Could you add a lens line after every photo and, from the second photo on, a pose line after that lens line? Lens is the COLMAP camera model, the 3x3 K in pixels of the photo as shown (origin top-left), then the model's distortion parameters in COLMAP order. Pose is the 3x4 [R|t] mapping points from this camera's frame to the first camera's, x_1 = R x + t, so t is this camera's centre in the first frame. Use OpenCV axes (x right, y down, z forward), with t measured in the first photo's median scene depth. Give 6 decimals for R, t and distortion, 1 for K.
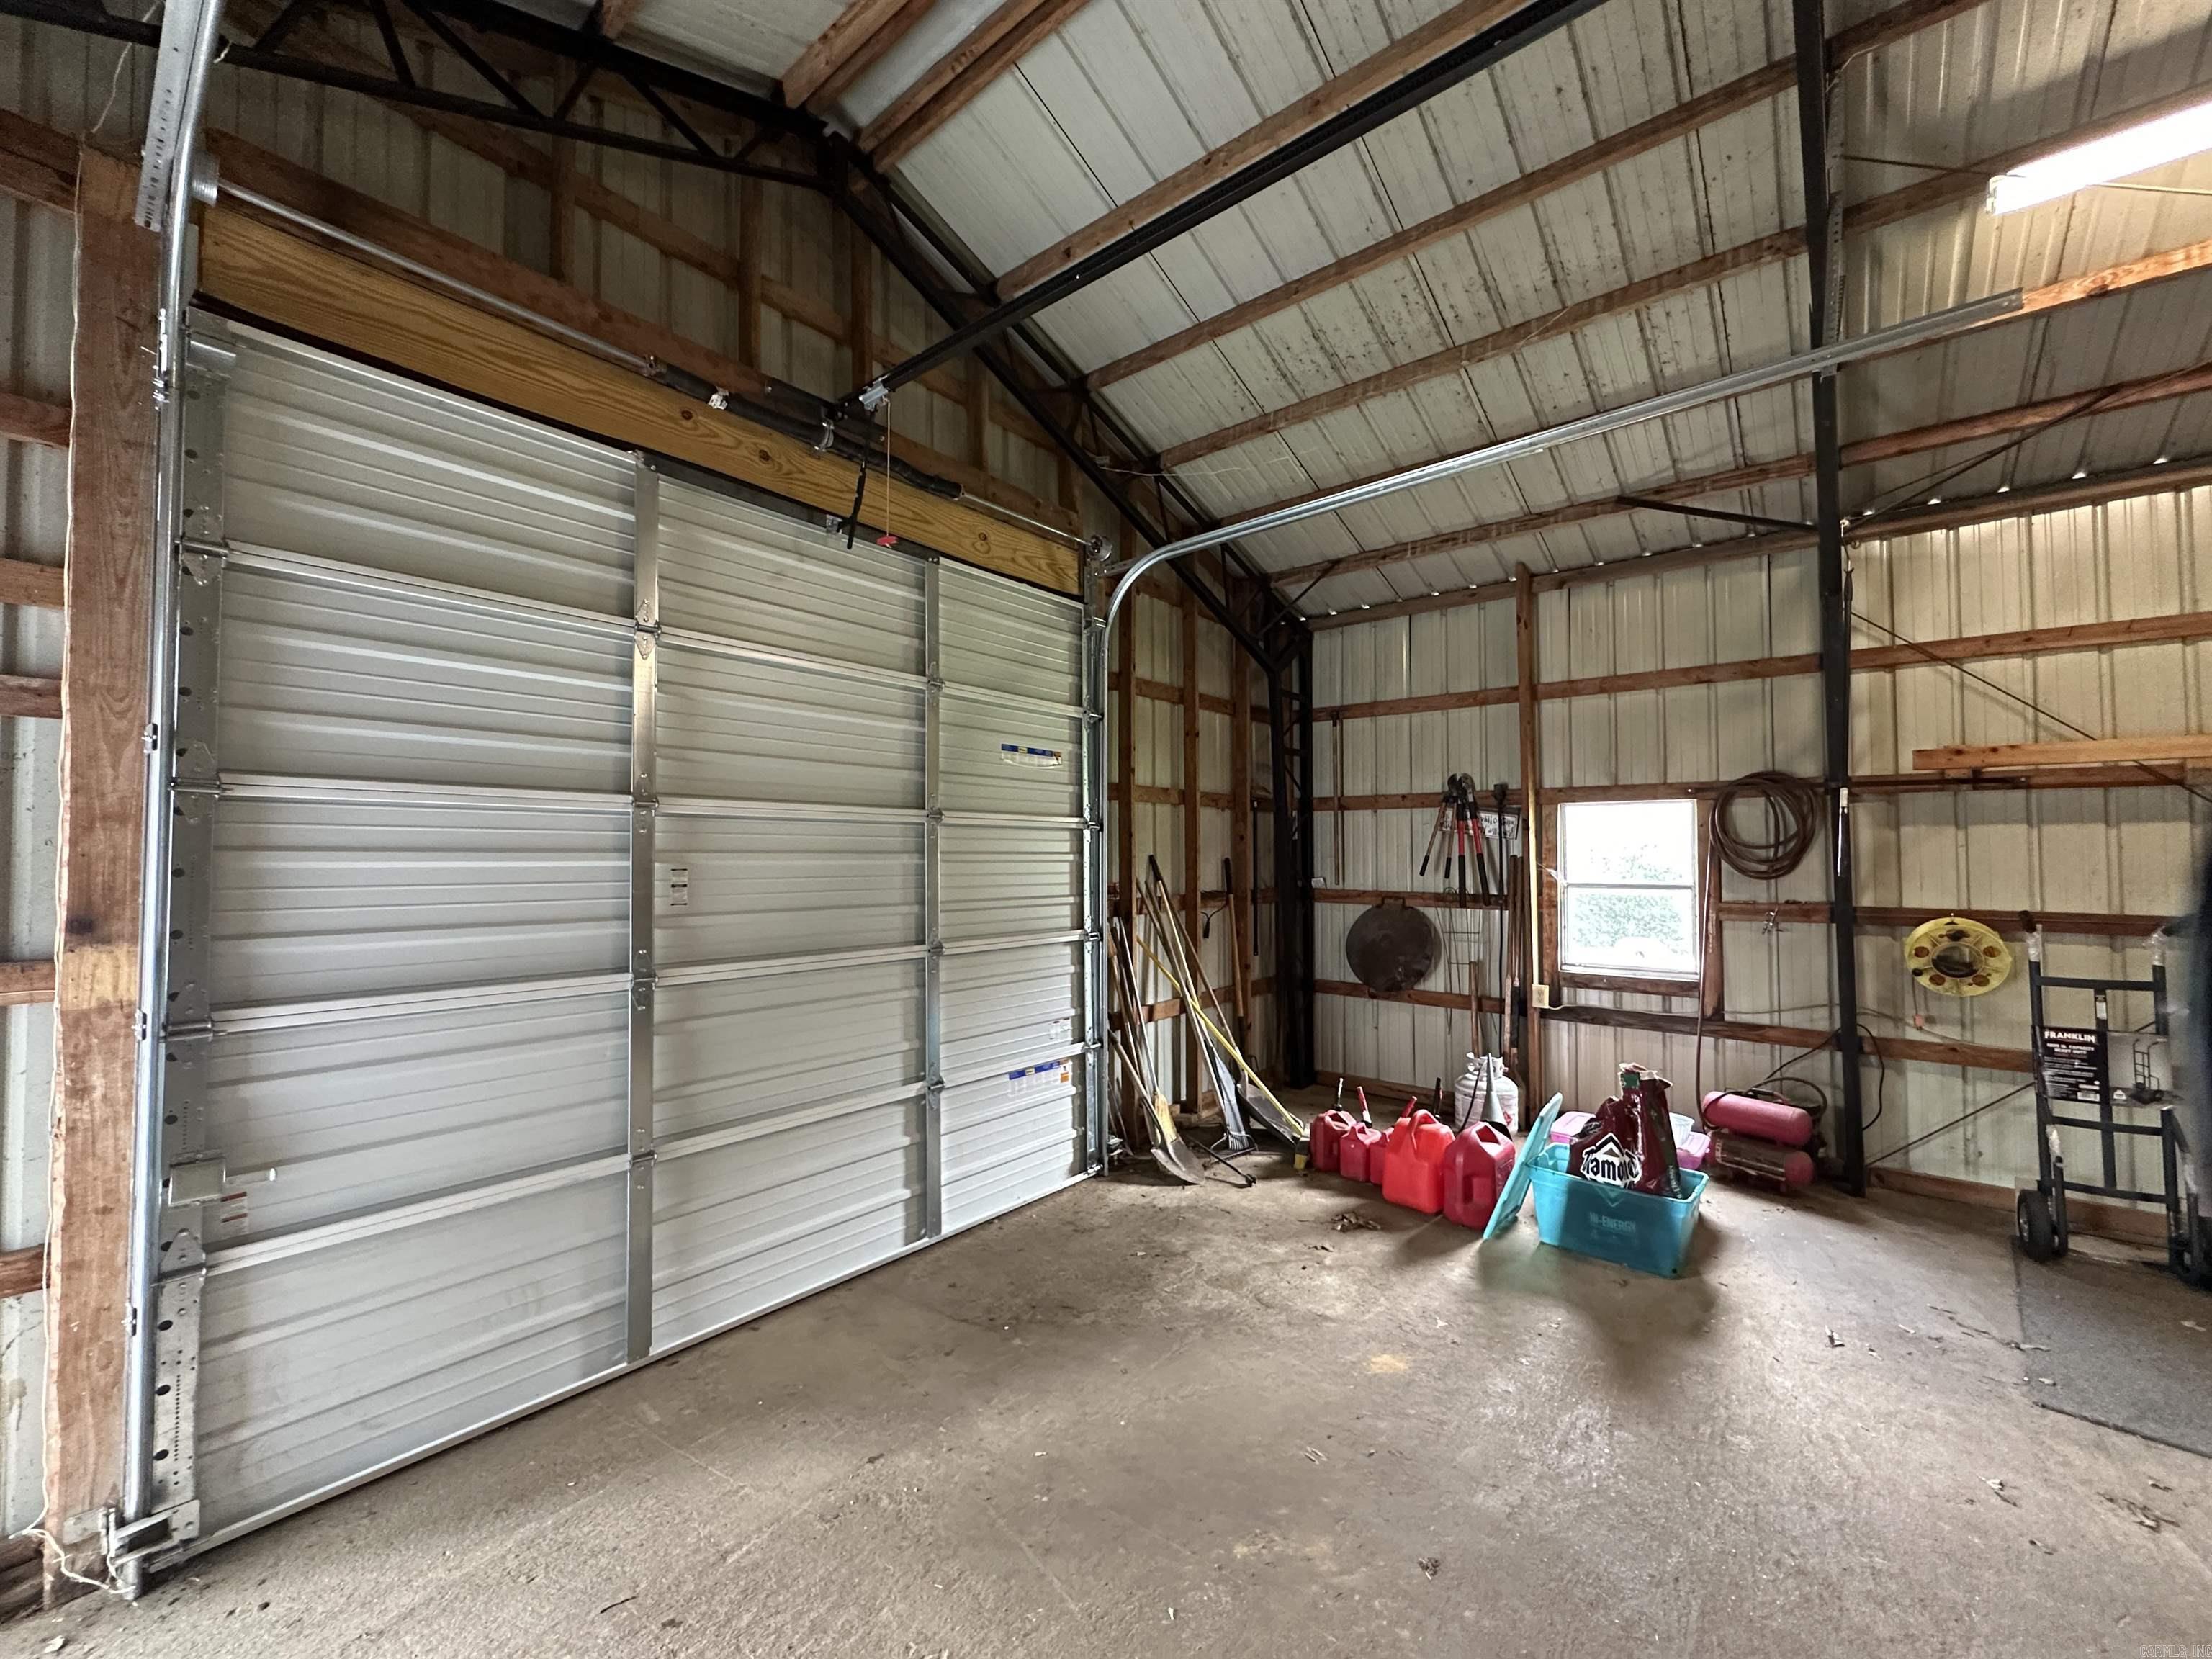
lens RADIAL K [[887.3, 0, 1106.0], [0, 887.3, 829.5], [0, 0, 1]] dist [-0.000589, 0.000481]
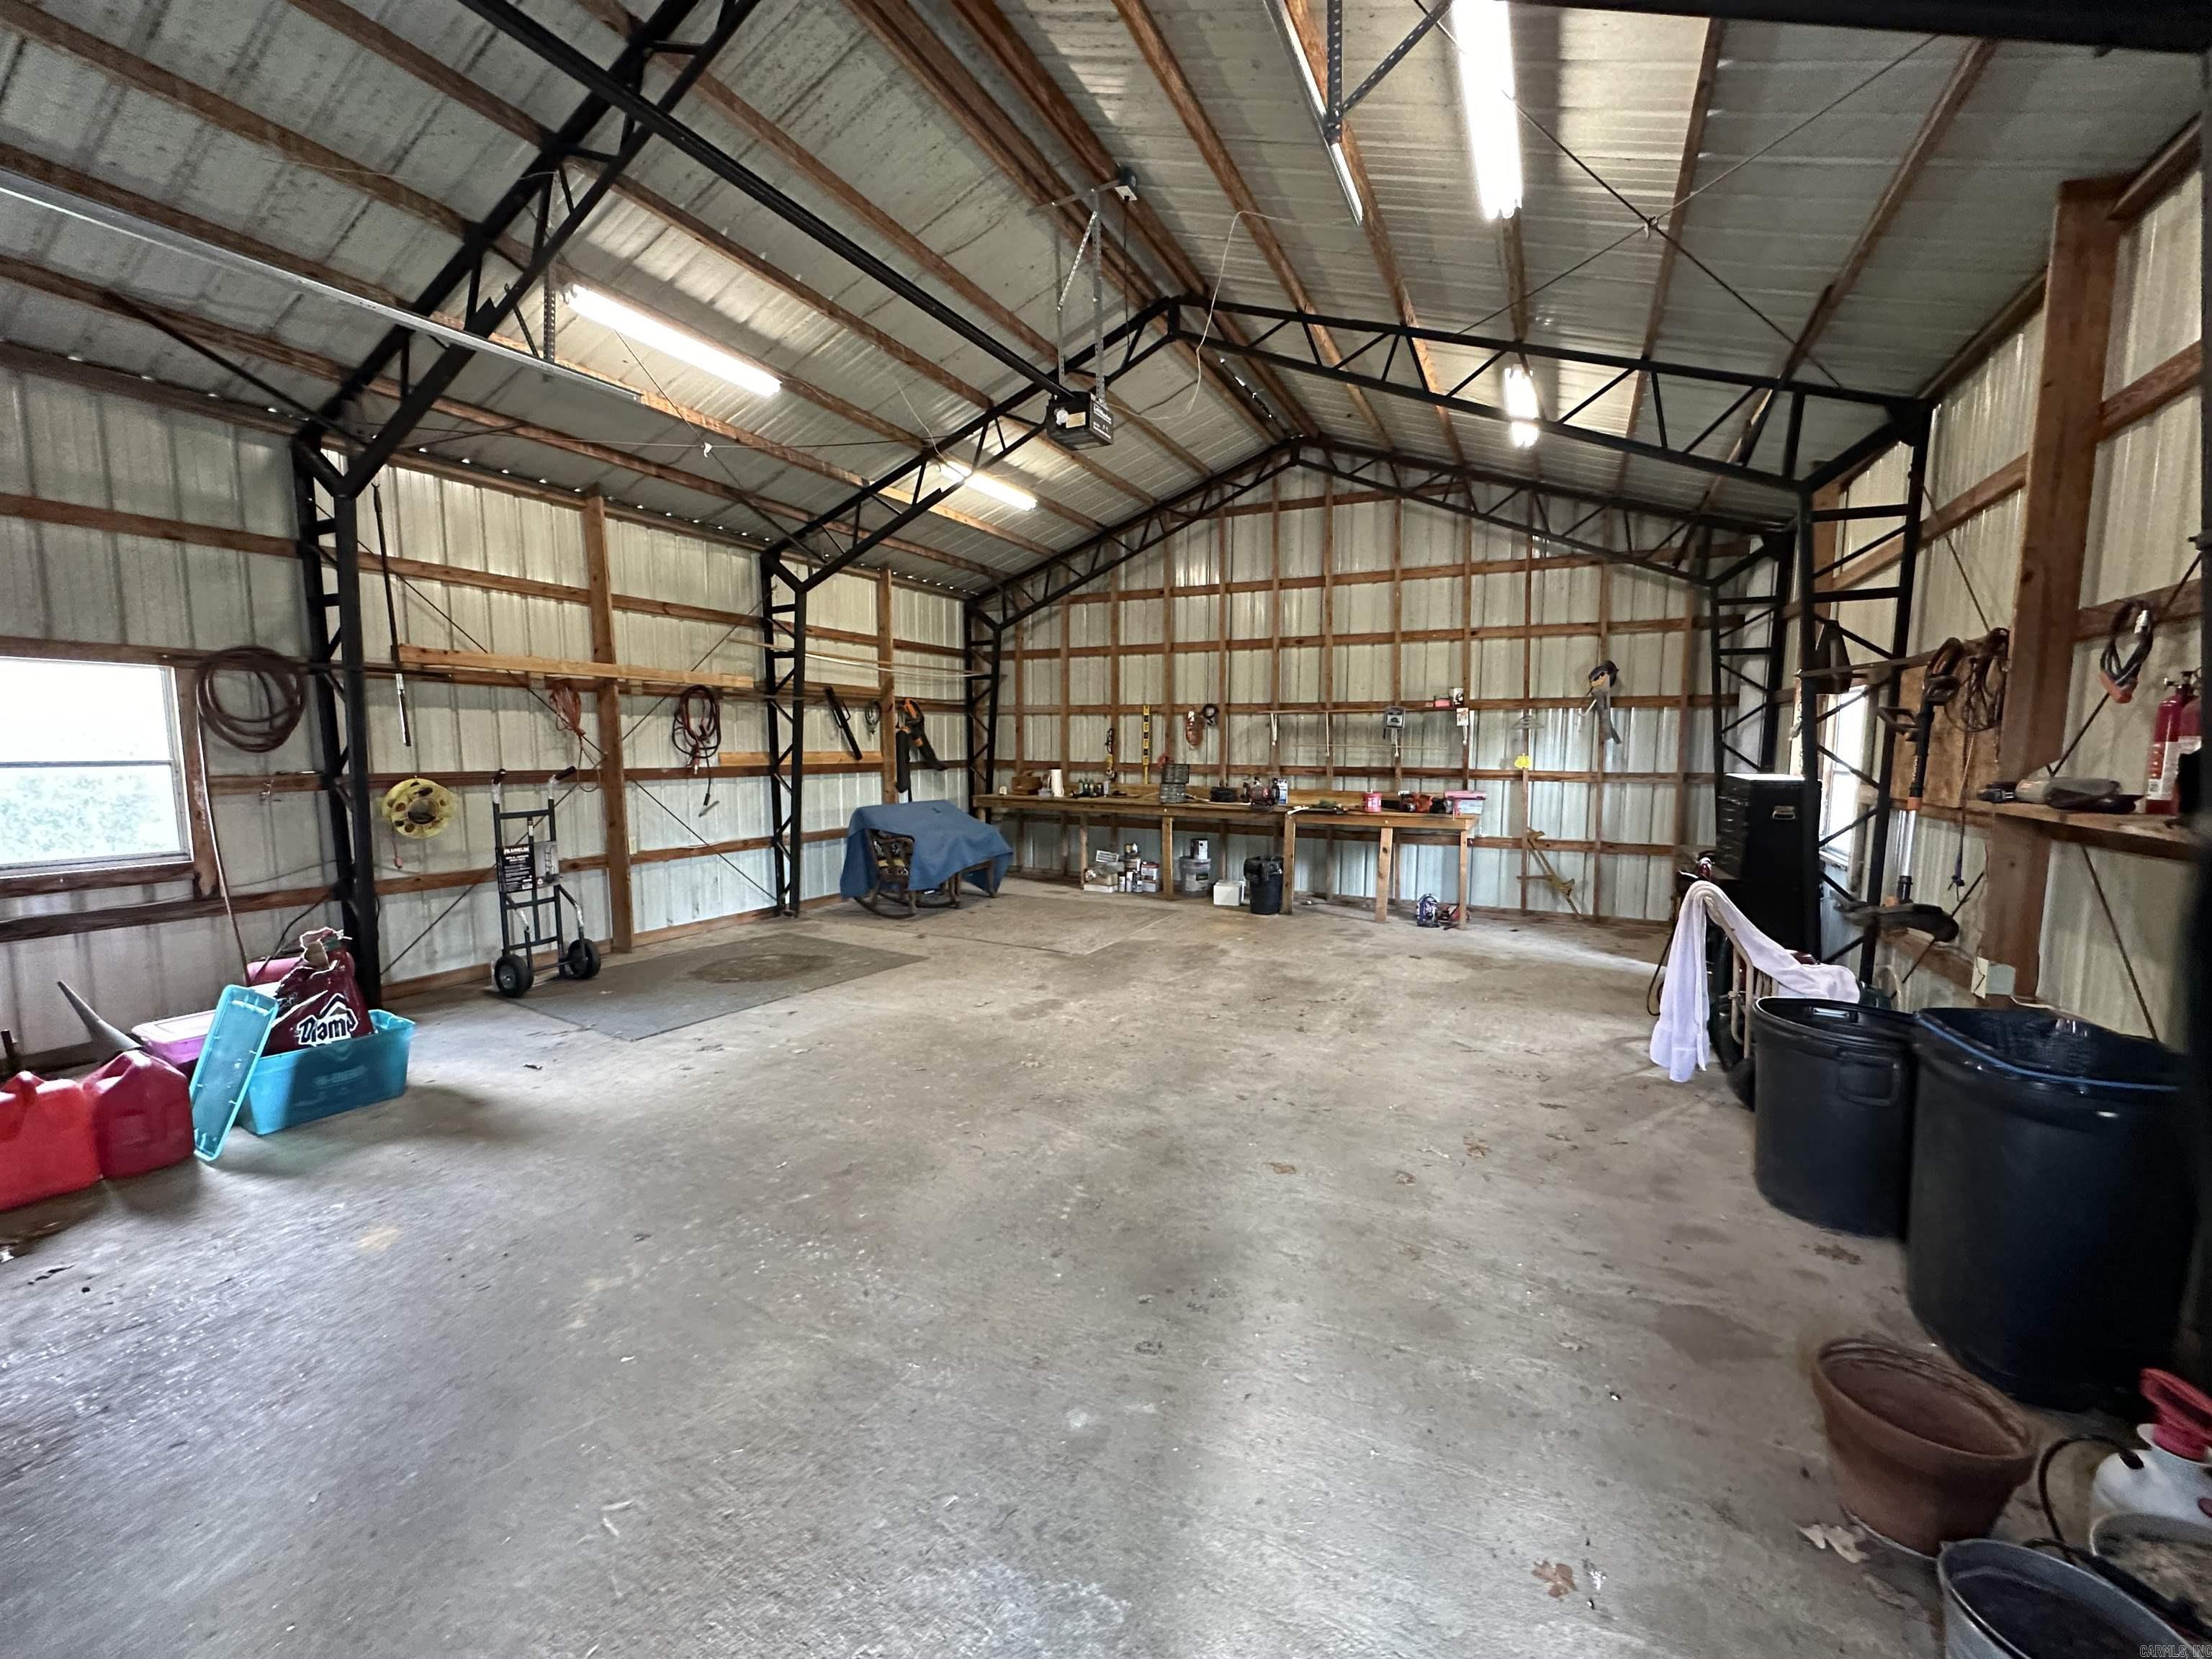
lens RADIAL K [[887.3, 0, 1106.0], [0, 887.3, 829.5], [0, 0, 1]] dist [-0.000589, 0.000481]
pose [[-0.214358, -0.096591, 0.971967, -0.542185], [-0.033229, 0.995244, 0.091576, 0.020902], [-0.976190, -0.012667, -0.216548, 0.299382]]
